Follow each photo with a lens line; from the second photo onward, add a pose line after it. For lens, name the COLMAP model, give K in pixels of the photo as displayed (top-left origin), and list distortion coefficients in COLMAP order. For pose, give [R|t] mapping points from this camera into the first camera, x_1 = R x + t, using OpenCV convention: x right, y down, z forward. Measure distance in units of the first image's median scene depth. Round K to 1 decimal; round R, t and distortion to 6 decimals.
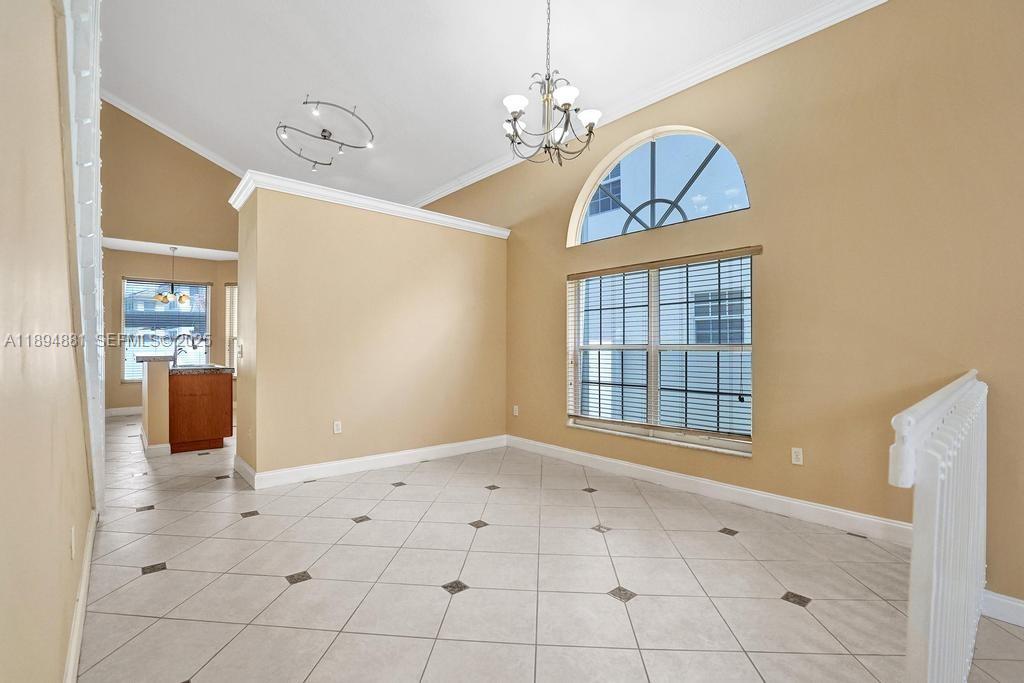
lens RADIAL K [[449.6, 0, 498.2], [0, 449.6, 349.2], [0, 0, 1]] dist [-0.023594, 0.001761]
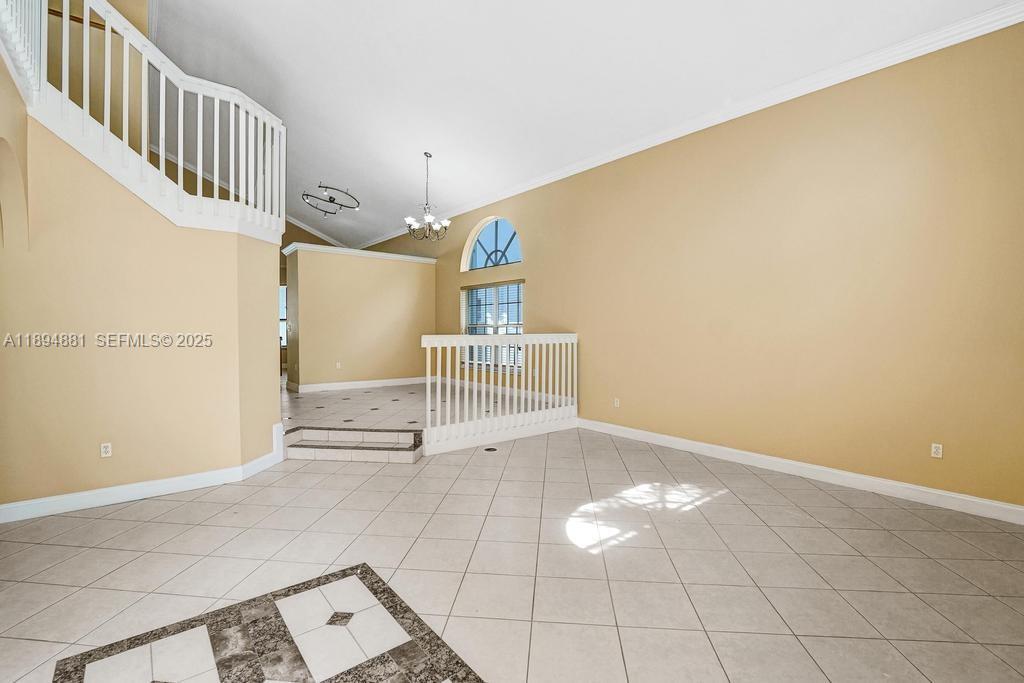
lens RADIAL K [[449.6, 0, 496.6], [0, 449.6, 343.3], [0, 0, 1]] dist [-0.023594, 0.001761]
pose [[0.999587, -0.002638, -0.028627, 0.385046], [0.003297, 0.999730, 0.022986, 0.026061], [0.028559, -0.023071, 0.999326, -0.925876]]
